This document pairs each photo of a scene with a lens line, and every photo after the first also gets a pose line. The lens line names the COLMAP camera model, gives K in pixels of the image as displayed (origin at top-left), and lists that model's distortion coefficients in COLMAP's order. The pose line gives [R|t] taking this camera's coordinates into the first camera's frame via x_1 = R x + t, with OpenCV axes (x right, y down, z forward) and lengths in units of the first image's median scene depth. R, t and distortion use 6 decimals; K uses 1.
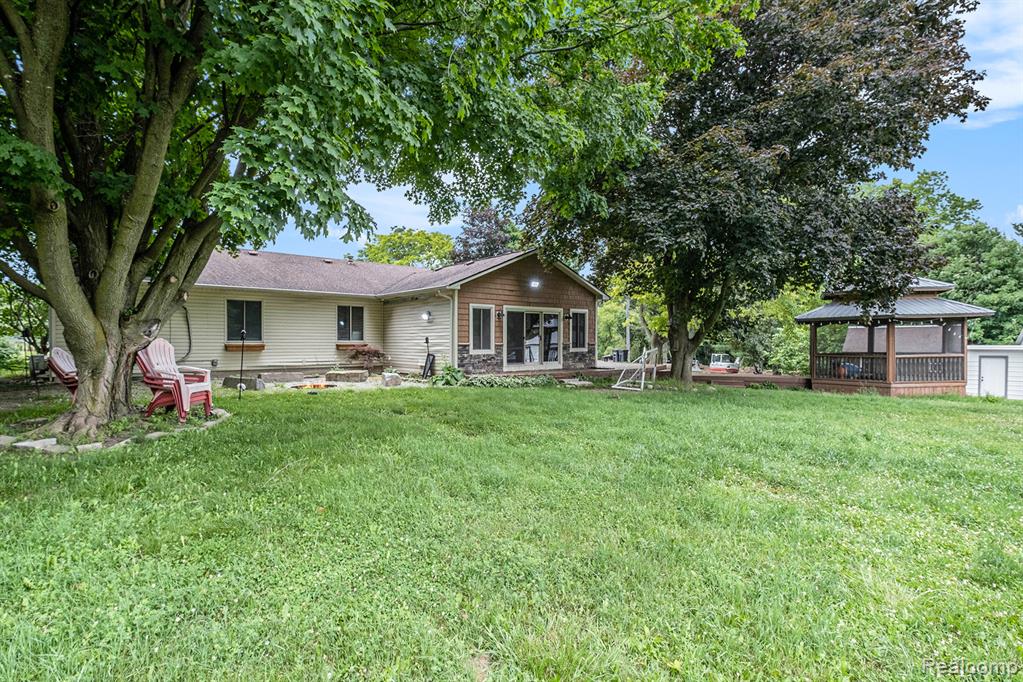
lens RADIAL K [[503.3, 0, 511.5], [0, 503.3, 341.0], [0, 0, 1]] dist [-0.000071, -0.000067]
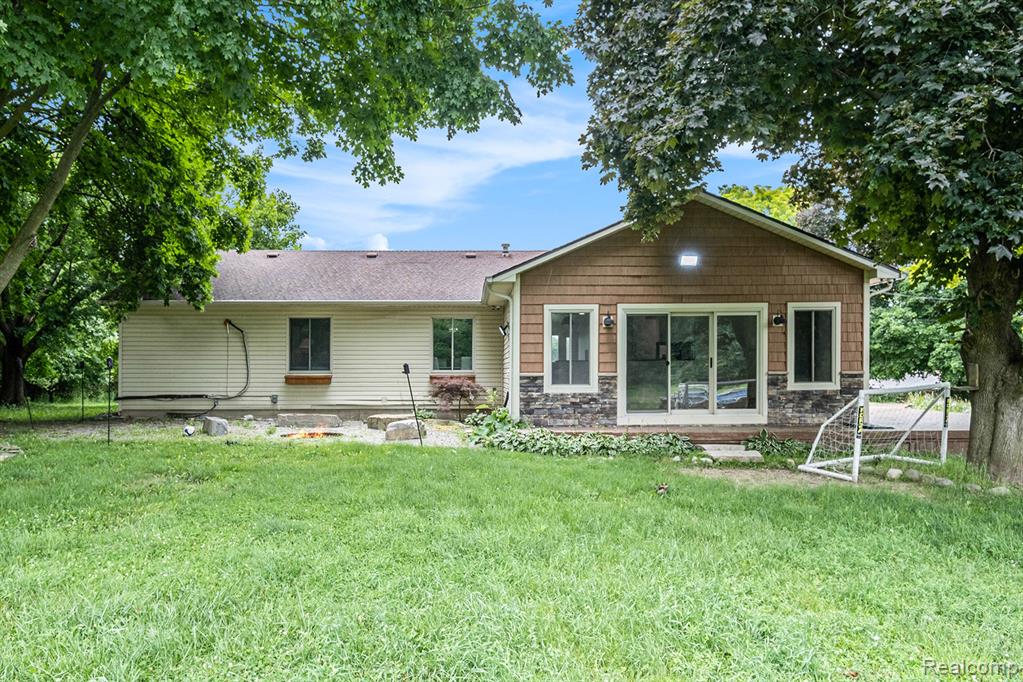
lens RADIAL K [[760.6, 0, 511.5], [0, 760.6, 341.0], [0, 0, 1]] dist [-0.006942, -0.000427]
pose [[0.782748, -0.028663, -0.621678, 0.412379], [0.005621, 0.999224, -0.038992, 0.000892], [0.622313, 0.027026, 0.782302, 0.280290]]
